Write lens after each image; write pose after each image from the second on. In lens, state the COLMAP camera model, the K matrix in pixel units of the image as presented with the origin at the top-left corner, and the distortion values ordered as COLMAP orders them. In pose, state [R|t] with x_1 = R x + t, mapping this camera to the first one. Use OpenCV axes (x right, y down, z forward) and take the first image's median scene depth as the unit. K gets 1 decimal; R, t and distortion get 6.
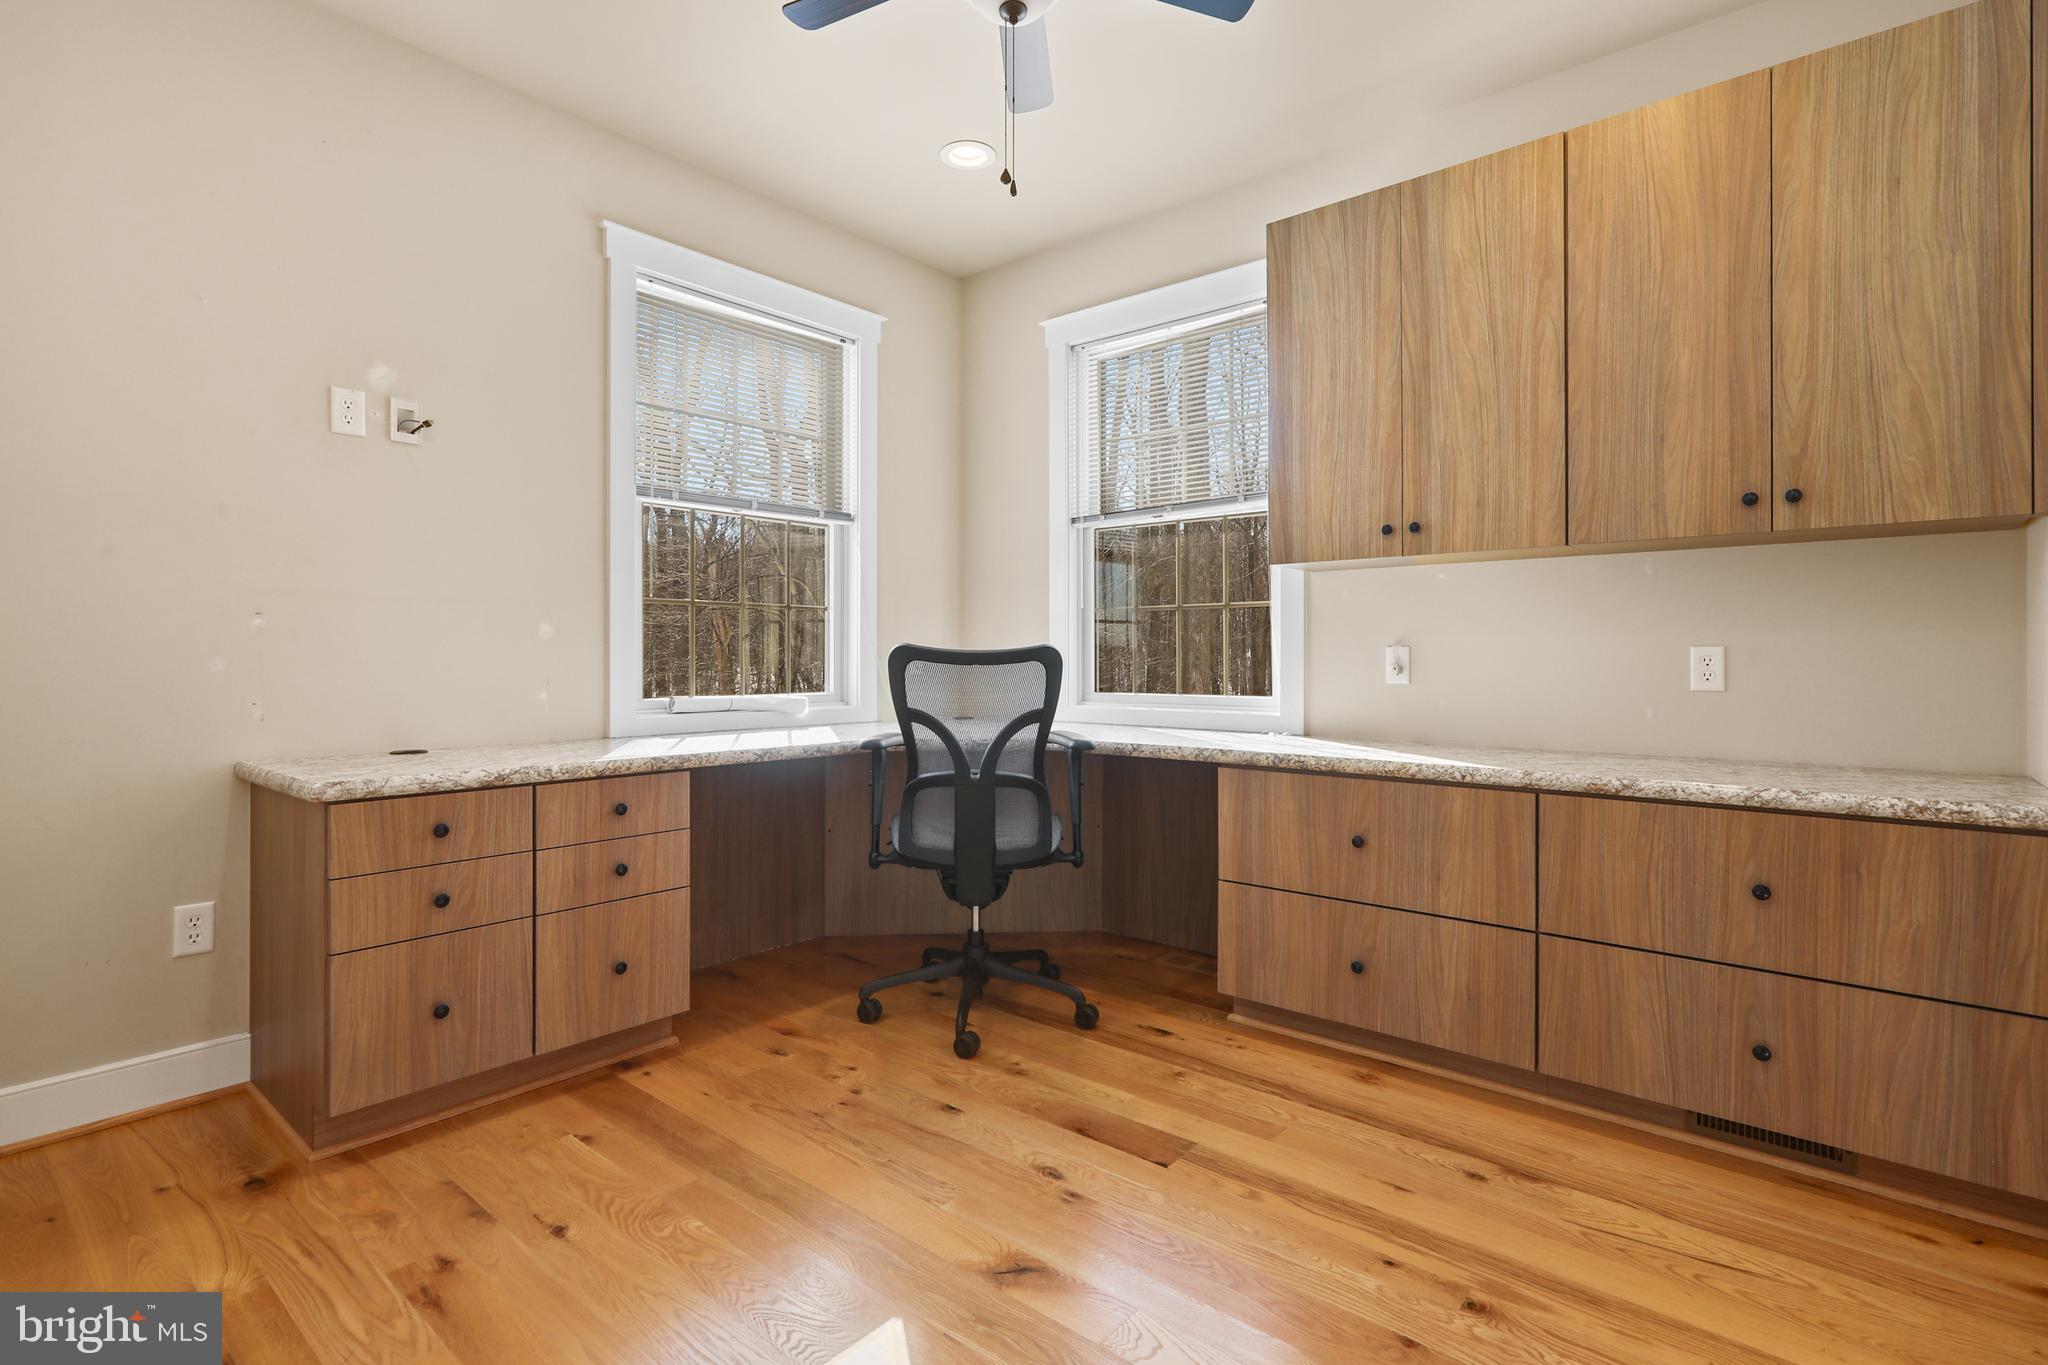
lens RADIAL K [[979.8, 0, 1027.2], [0, 979.8, 659.7], [0, 0, 1]] dist [0.001365, 0.000279]
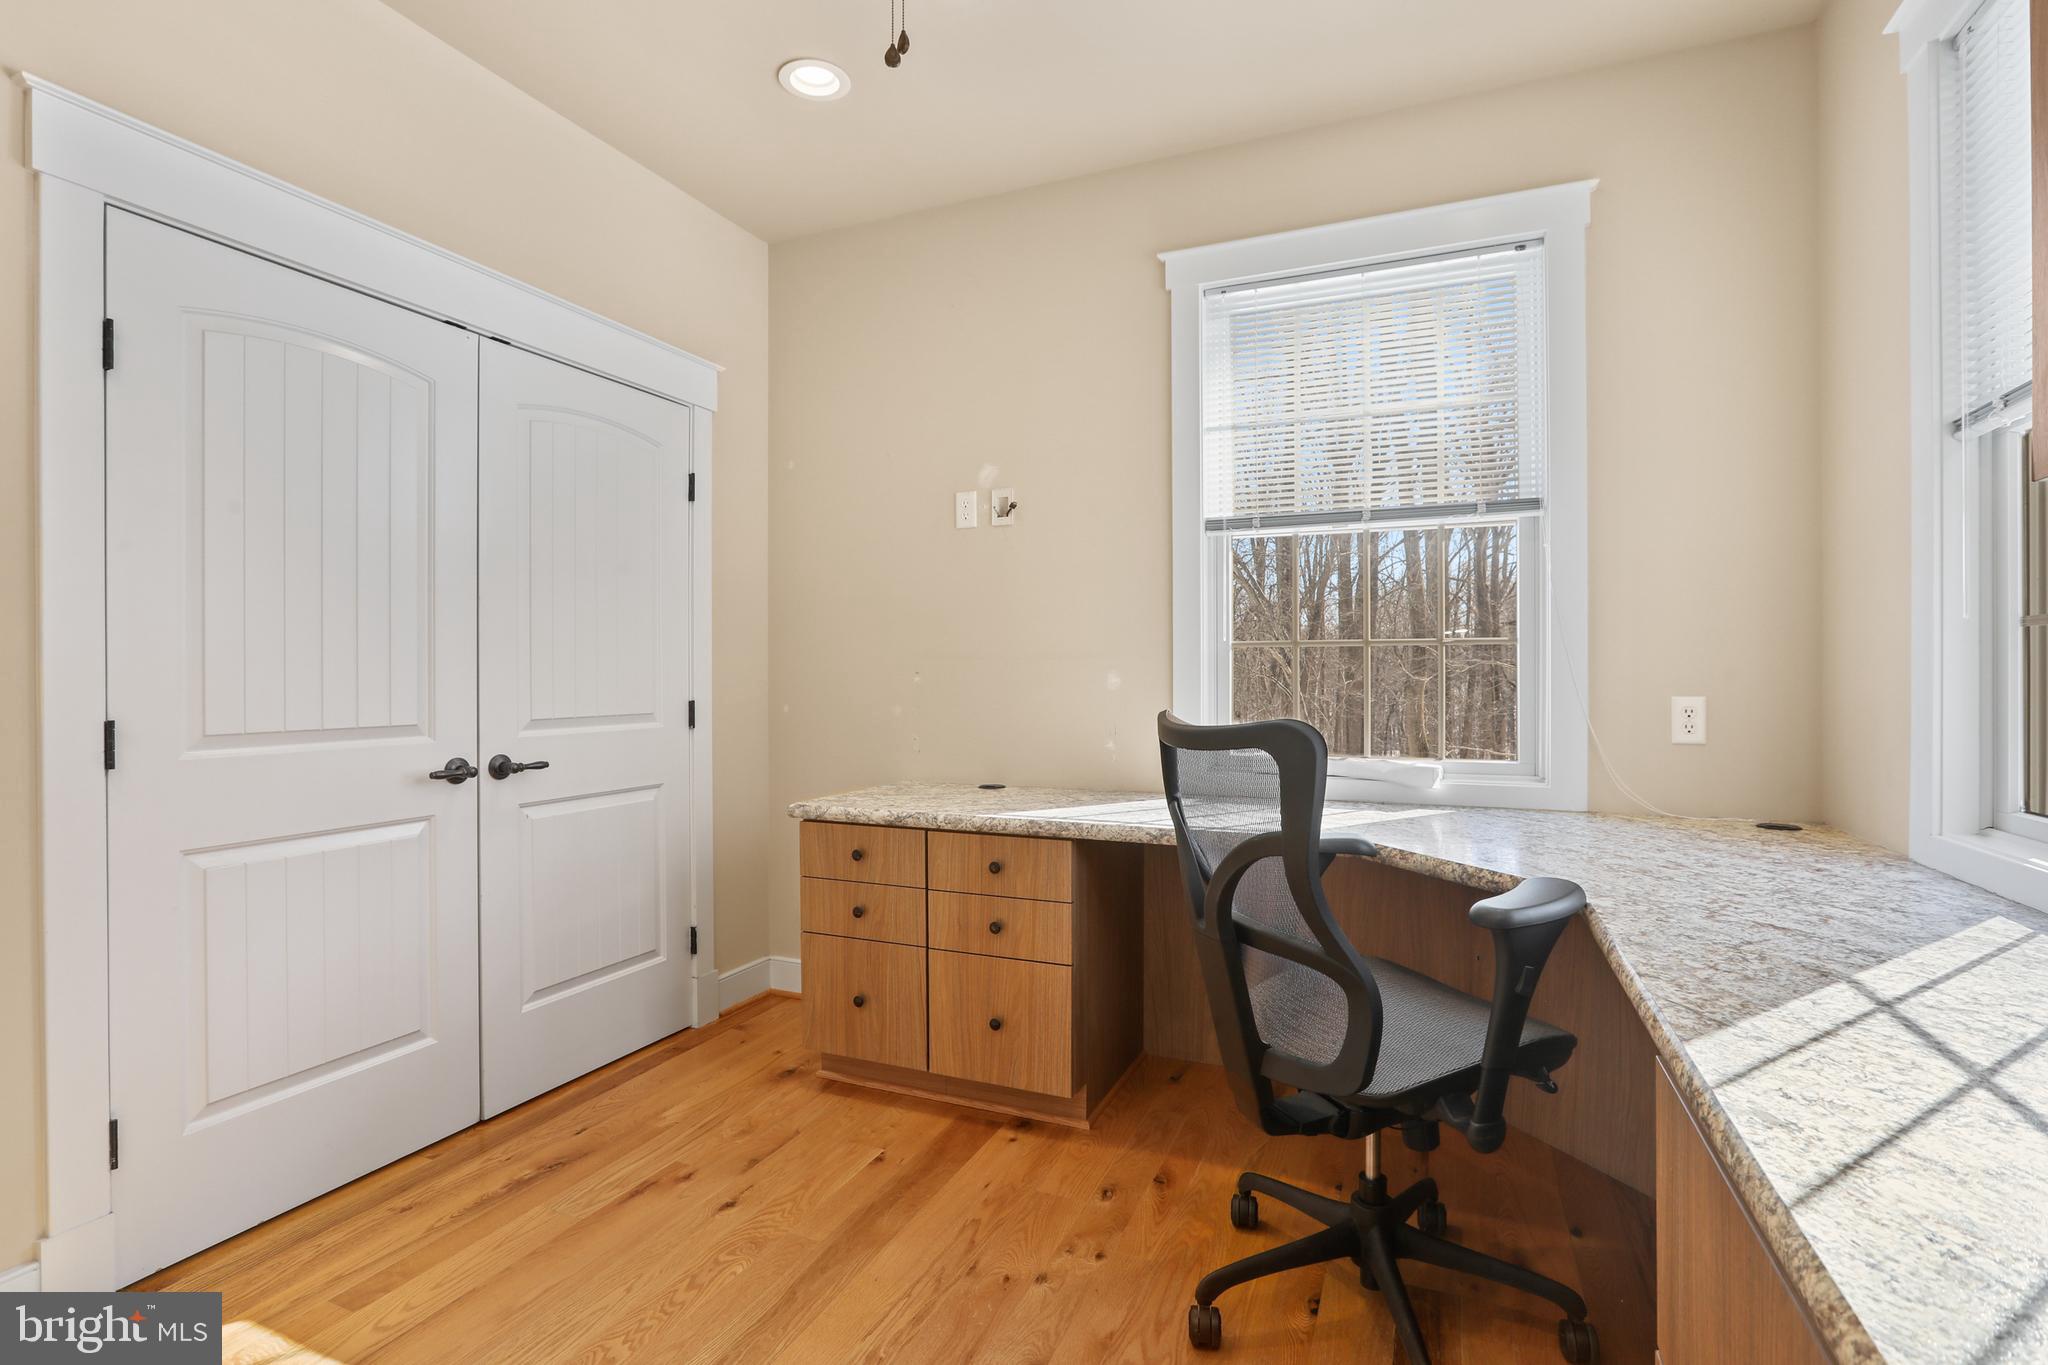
lens RADIAL K [[960.5, 0, 1024.0], [0, 960.5, 682.5], [0, 0, 1]] dist [-0.038778, 0.000463]
pose [[0.293765, 0.008983, -0.955835, 0.534232], [0.002054, 0.999948, 0.010029, -0.046772], [0.955875, -0.004909, 0.293732, 0.748267]]
